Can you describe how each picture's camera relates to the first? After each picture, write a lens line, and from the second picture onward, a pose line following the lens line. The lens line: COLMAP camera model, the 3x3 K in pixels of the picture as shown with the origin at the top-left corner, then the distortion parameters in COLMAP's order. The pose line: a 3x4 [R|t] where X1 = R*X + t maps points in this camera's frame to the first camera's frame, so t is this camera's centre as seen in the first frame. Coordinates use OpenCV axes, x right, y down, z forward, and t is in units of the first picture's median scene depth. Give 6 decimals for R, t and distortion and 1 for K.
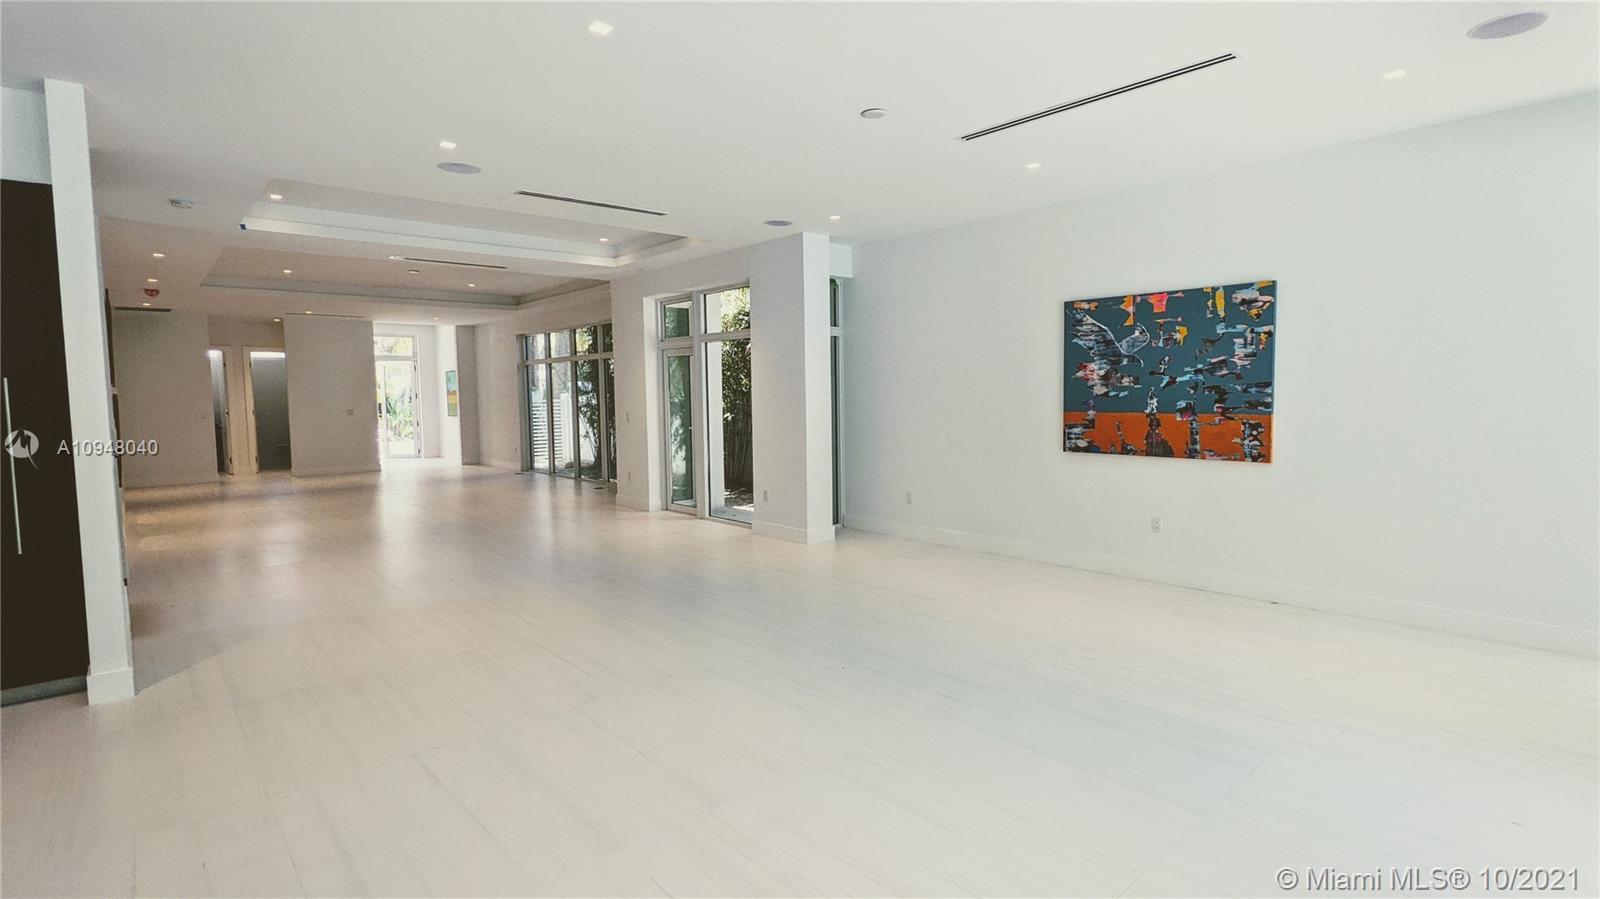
lens RADIAL K [[778.0, 0, 801.8], [0, 778.0, 436.4], [0, 0, 1]] dist [0.008897, -0.003849]
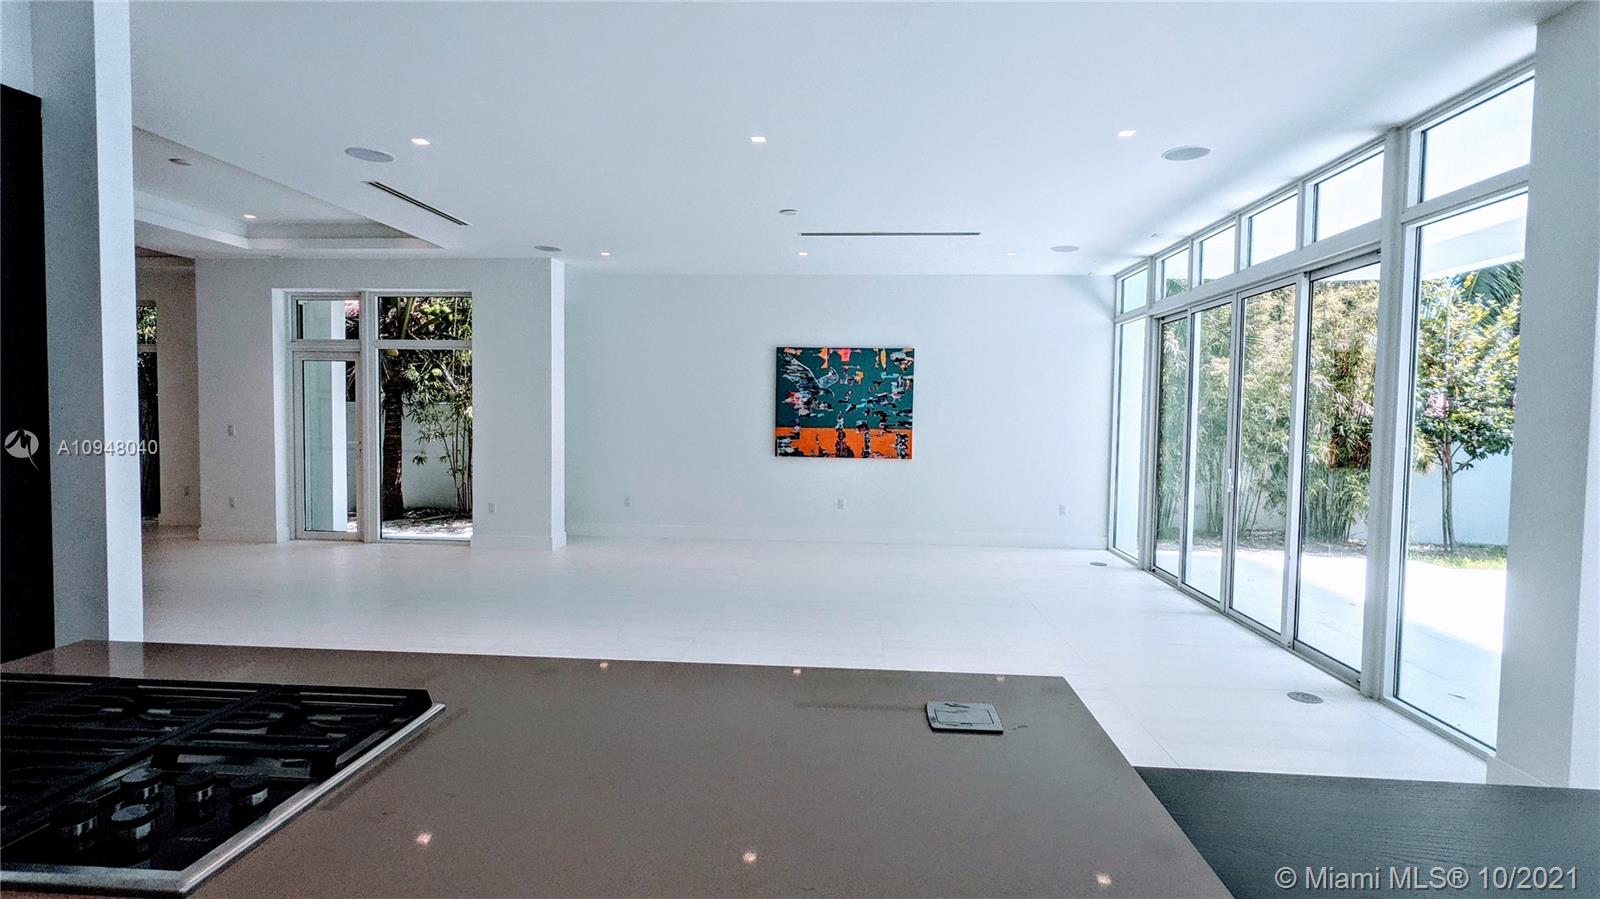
lens RADIAL K [[778.0, 0, 804.8], [0, 778.0, 464.2], [0, 0, 1]] dist [0.008897, -0.003849]
pose [[0.713763, -0.023980, 0.699976, -0.645869], [0.017196, 0.999712, 0.016713, 0.012471], [-0.700176, 0.000108, 0.713970, -0.014026]]
